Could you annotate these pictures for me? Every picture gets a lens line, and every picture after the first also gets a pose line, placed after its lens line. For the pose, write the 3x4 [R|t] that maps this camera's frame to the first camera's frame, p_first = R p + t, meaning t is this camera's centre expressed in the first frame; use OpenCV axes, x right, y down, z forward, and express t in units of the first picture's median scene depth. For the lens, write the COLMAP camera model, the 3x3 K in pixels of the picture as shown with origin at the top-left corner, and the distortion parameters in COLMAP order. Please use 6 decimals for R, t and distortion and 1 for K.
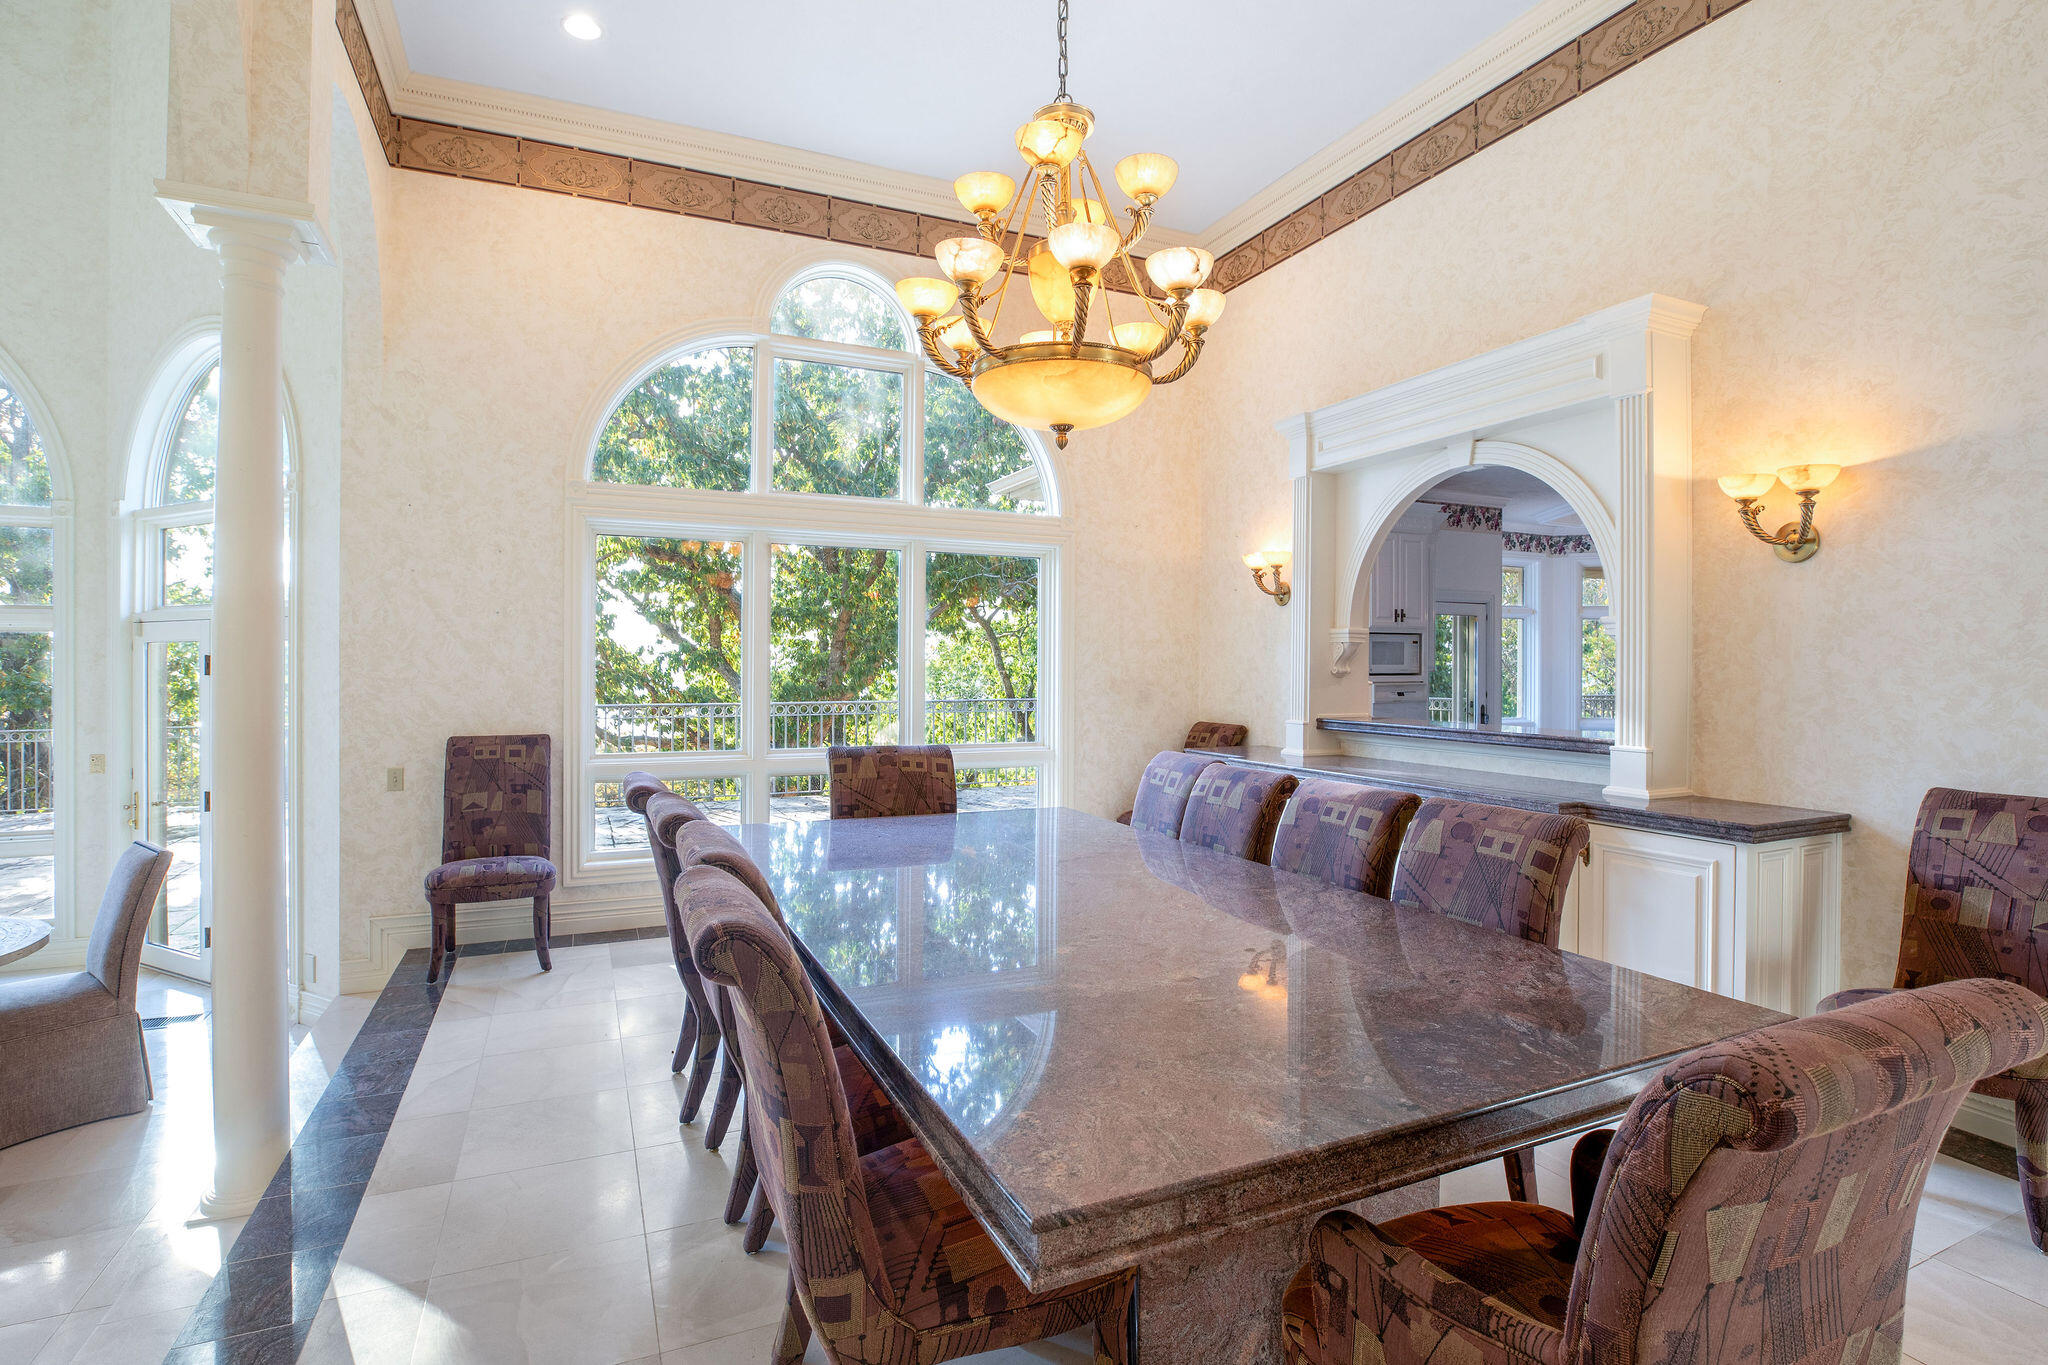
lens RADIAL K [[944.6, 0, 1033.1], [0, 944.6, 643.0], [0, 0, 1]] dist [-0.030556, 0.005153]
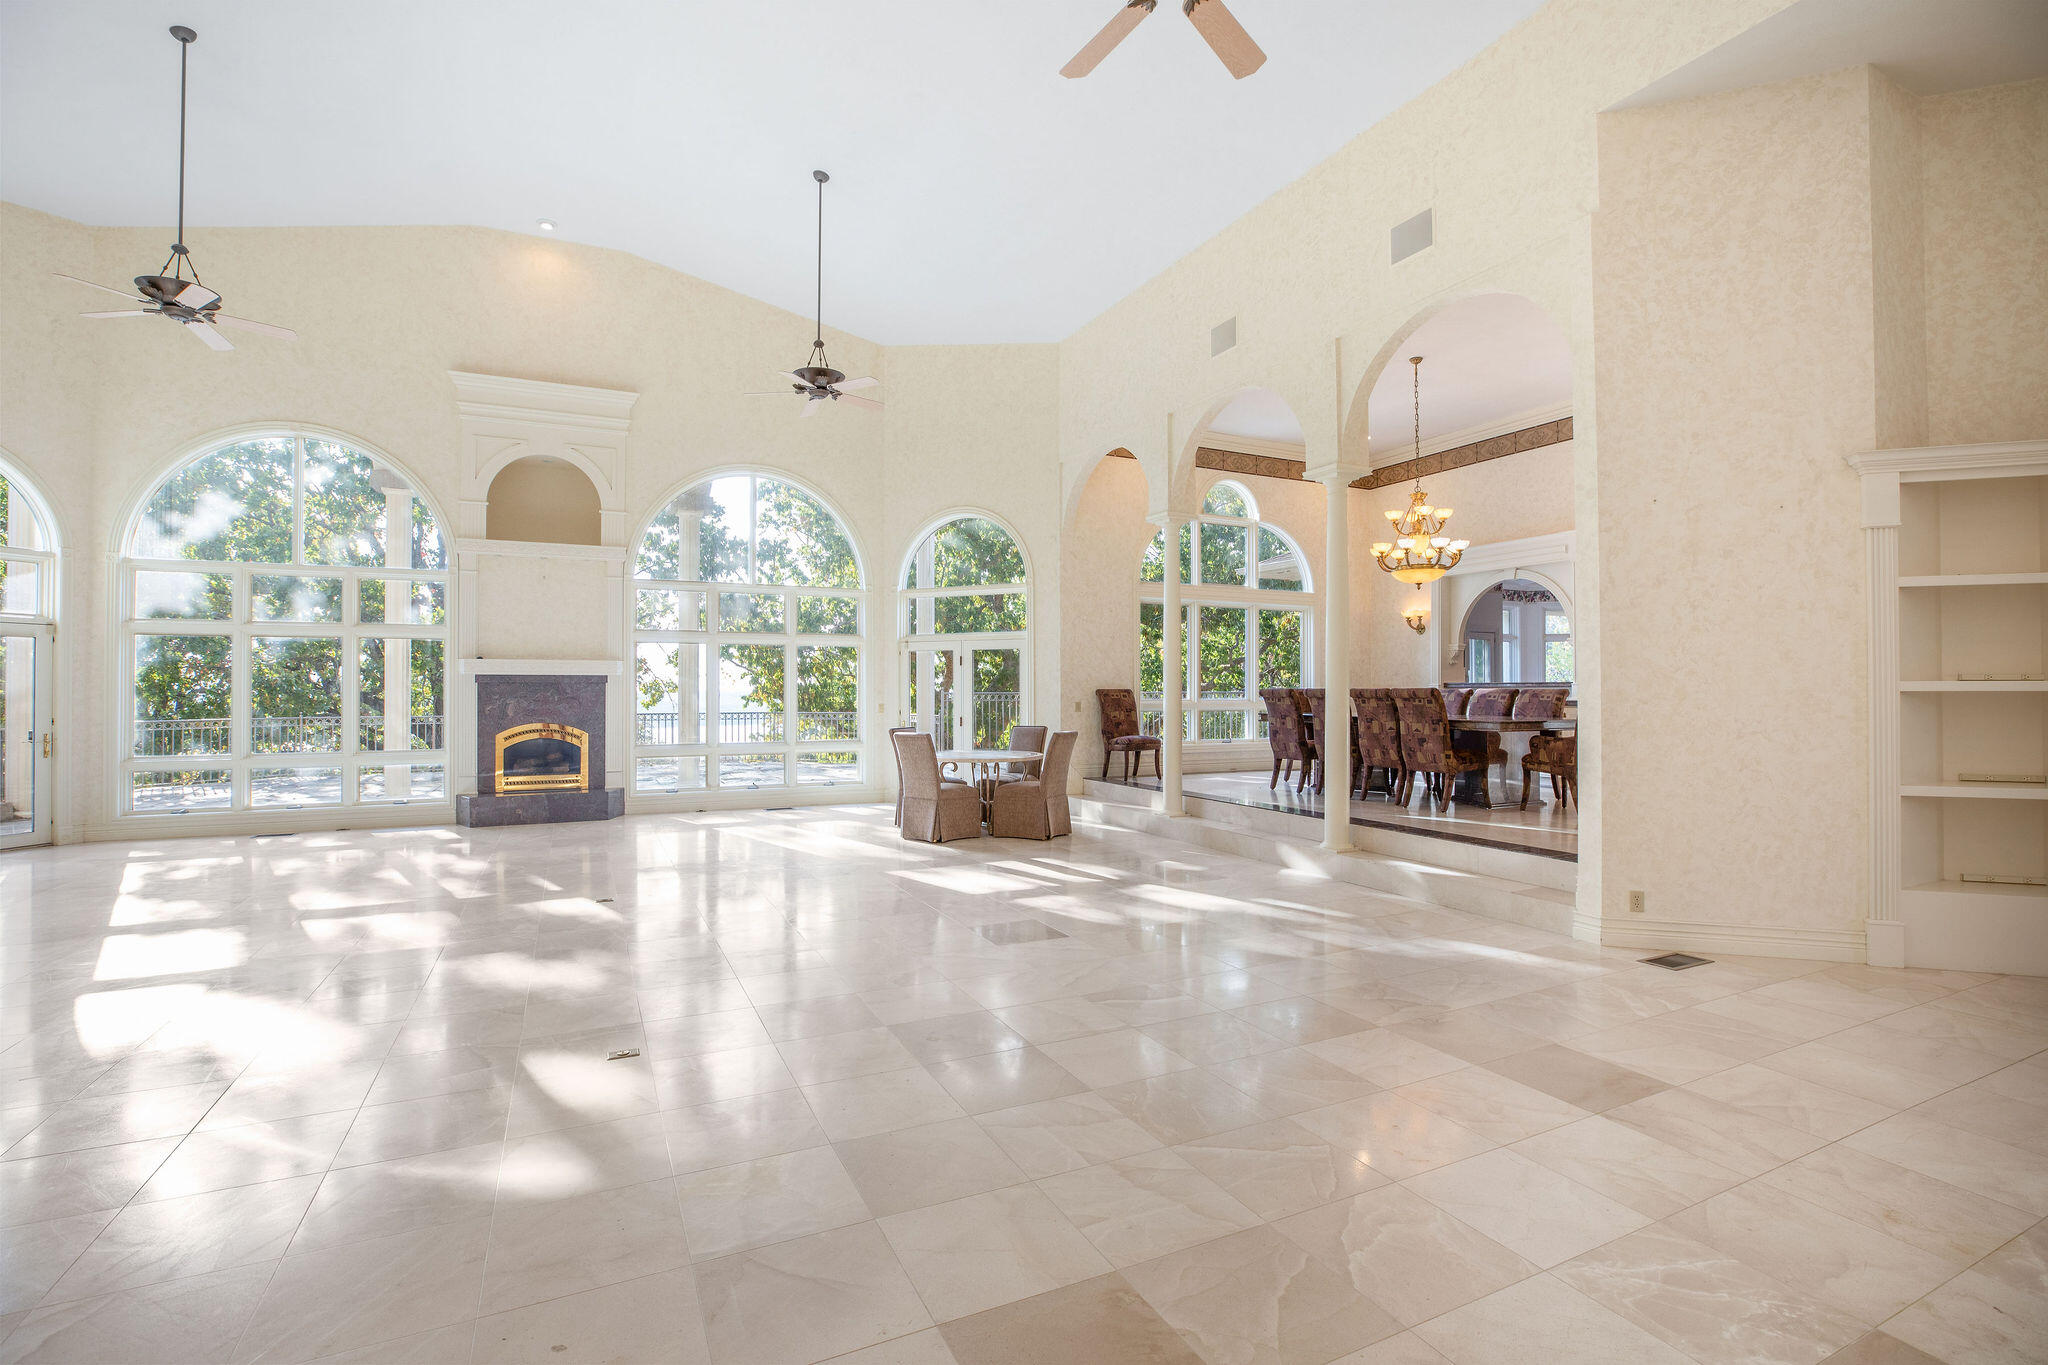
lens RADIAL K [[944.6, 0, 993.7], [0, 944.6, 671.7], [0, 0, 1]] dist [-0.030556, 0.005153]
pose [[0.999809, -0.002091, 0.019444, -0.868150], [0.001998, 0.999987, 0.004790, 0.039451], [-0.019453, -0.004750, 0.999799, -1.317806]]
